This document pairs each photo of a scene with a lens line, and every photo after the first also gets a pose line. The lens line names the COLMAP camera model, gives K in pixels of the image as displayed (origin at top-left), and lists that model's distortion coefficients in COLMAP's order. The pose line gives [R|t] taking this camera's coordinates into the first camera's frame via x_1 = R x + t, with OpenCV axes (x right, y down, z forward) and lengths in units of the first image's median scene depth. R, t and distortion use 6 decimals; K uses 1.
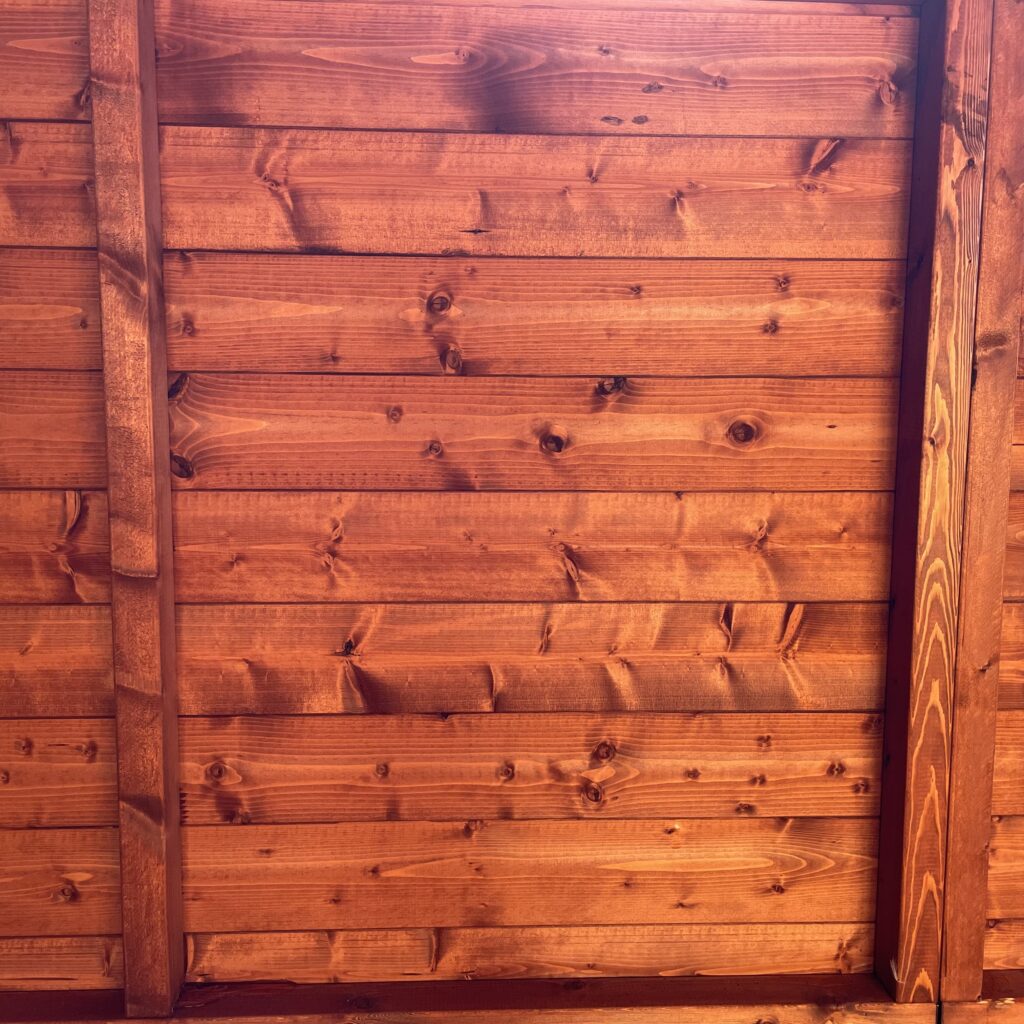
lens RADIAL K [[1029.5, 0, 502.1], [0, 1029.5, 510.8], [0, 0, 1]] dist [0.096733, -0.136383]
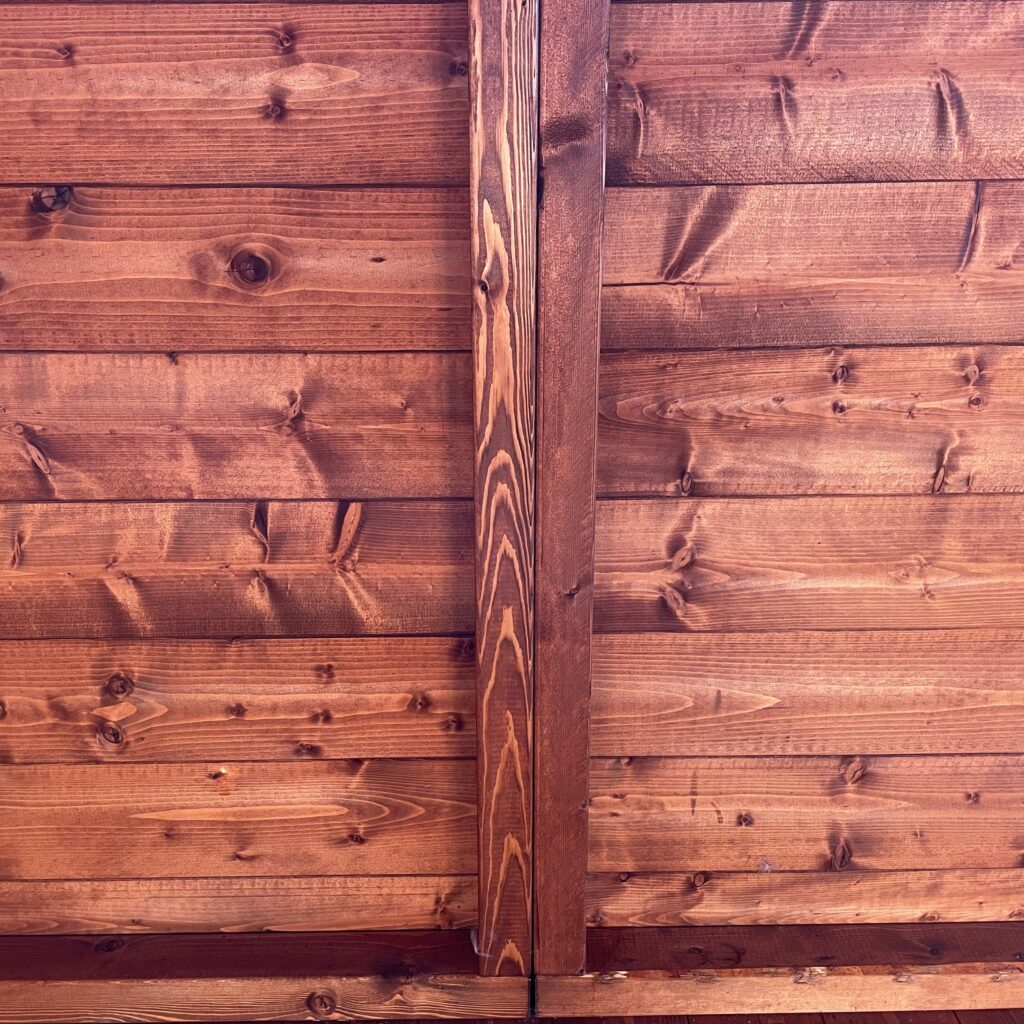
lens RADIAL K [[1029.5, 0, 502.1], [0, 1029.5, 510.8], [0, 0, 1]] dist [0.096733, -0.136383]
pose [[0.999240, 0.002956, -0.038861, 0.426980], [0.005269, 0.977719, 0.209854, -0.061250], [0.038615, -0.209899, 0.976960, 0.275573]]
